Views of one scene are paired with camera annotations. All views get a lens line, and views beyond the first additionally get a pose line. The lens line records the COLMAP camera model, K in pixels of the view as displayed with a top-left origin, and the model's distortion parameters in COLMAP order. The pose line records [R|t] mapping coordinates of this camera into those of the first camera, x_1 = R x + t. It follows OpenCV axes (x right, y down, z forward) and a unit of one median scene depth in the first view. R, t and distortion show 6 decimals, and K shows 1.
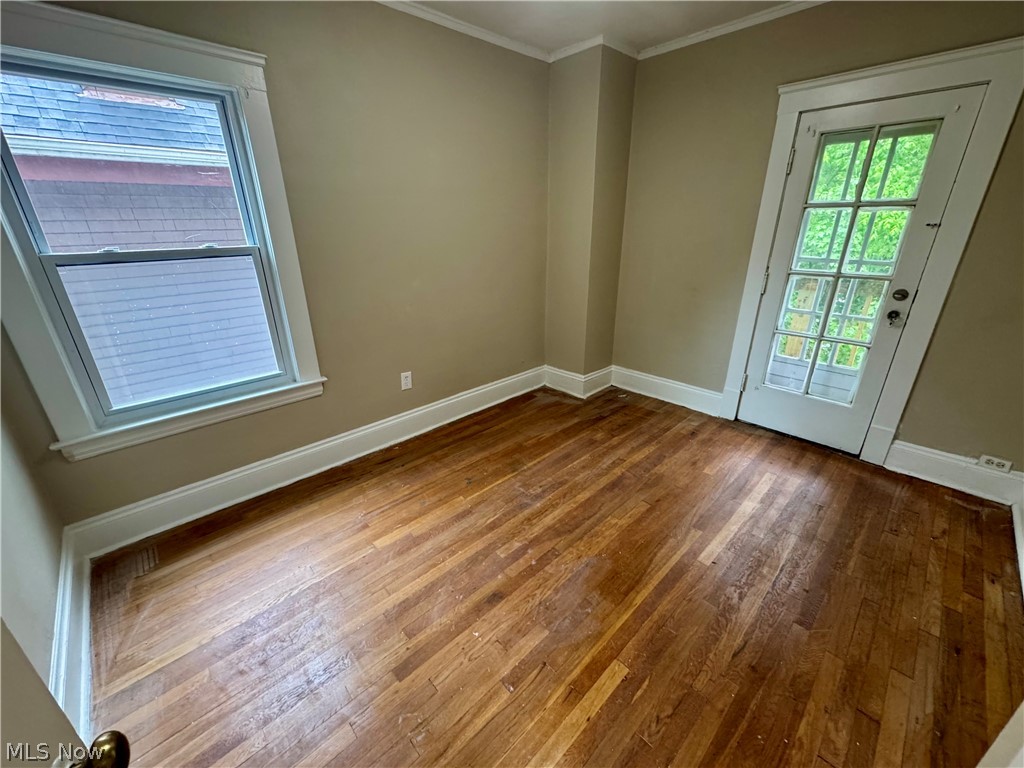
lens RADIAL K [[409.7, 0, 514.6], [0, 409.7, 382.3], [0, 0, 1]] dist [0.002088, 0.000408]
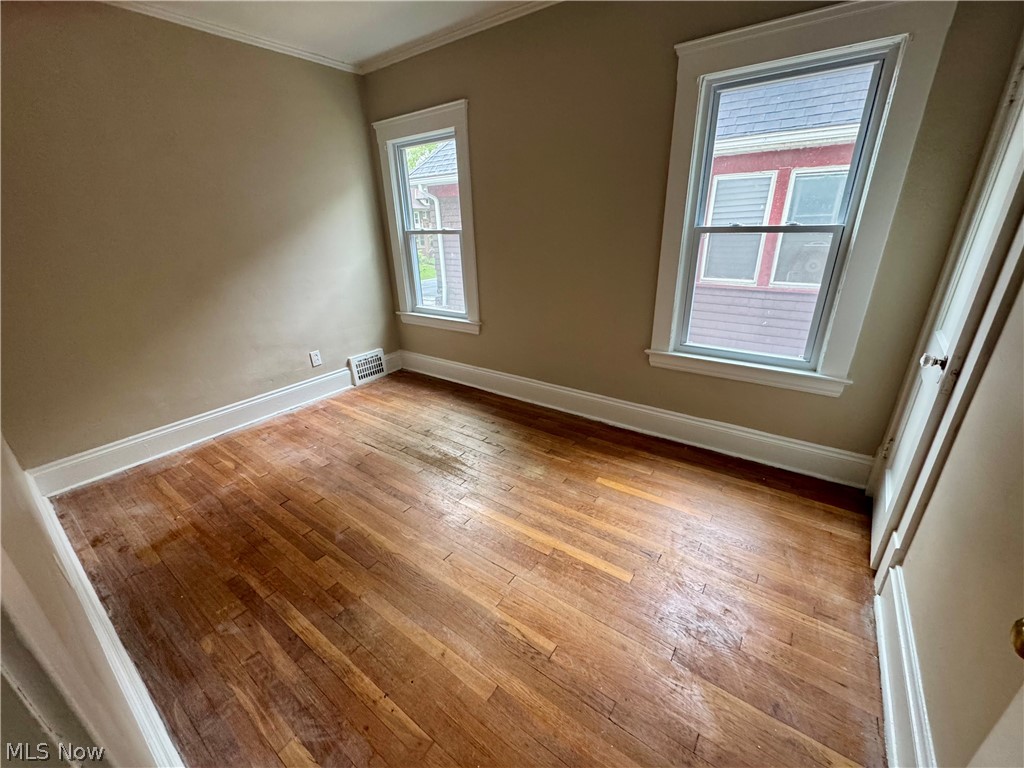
lens RADIAL K [[409.7, 0, 522.4], [0, 409.7, 383.0], [0, 0, 1]] dist [0.002088, 0.000408]
pose [[0.197393, 0.375289, -0.905646, 1.241367], [-0.331029, 0.895077, 0.298759, -0.406793], [0.922744, 0.240822, 0.300914, 1.042007]]
